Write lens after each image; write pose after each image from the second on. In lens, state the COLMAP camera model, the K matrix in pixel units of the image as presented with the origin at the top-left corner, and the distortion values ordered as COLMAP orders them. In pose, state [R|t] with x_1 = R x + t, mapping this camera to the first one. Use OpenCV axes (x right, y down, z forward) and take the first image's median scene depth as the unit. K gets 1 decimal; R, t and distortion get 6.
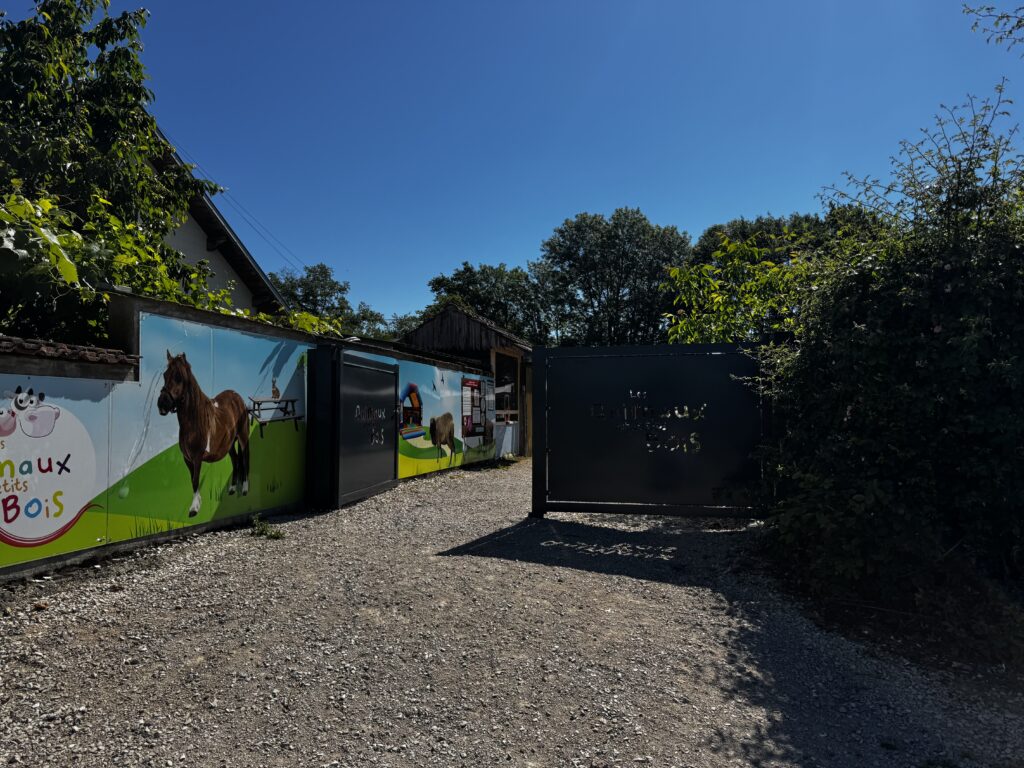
lens RADIAL K [[726.3, 0, 512.1], [0, 726.3, 385.1], [0, 0, 1]] dist [-0.009073, -0.007057]
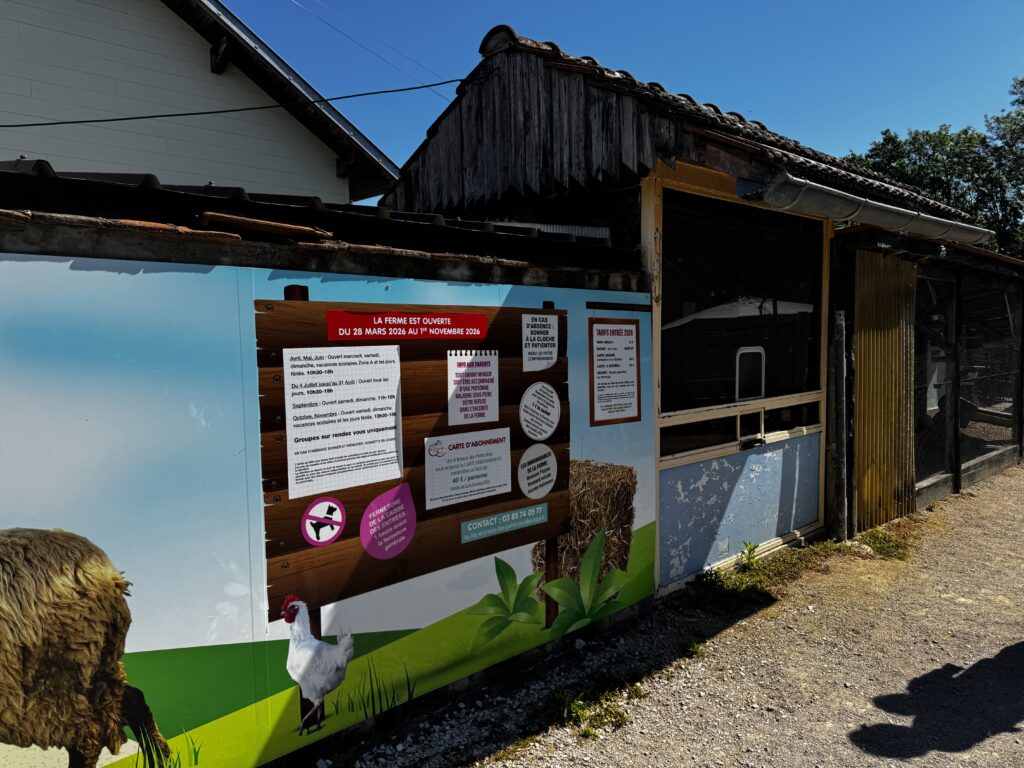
lens RADIAL K [[726.3, 0, 512.9], [0, 726.3, 381.0], [0, 0, 1]] dist [-0.009073, -0.007057]
pose [[0.843828, 0.020146, -0.536235, 0.063603], [0.037377, 0.994661, 0.096186, -0.003880], [0.535310, -0.101208, 0.838570, 0.662675]]
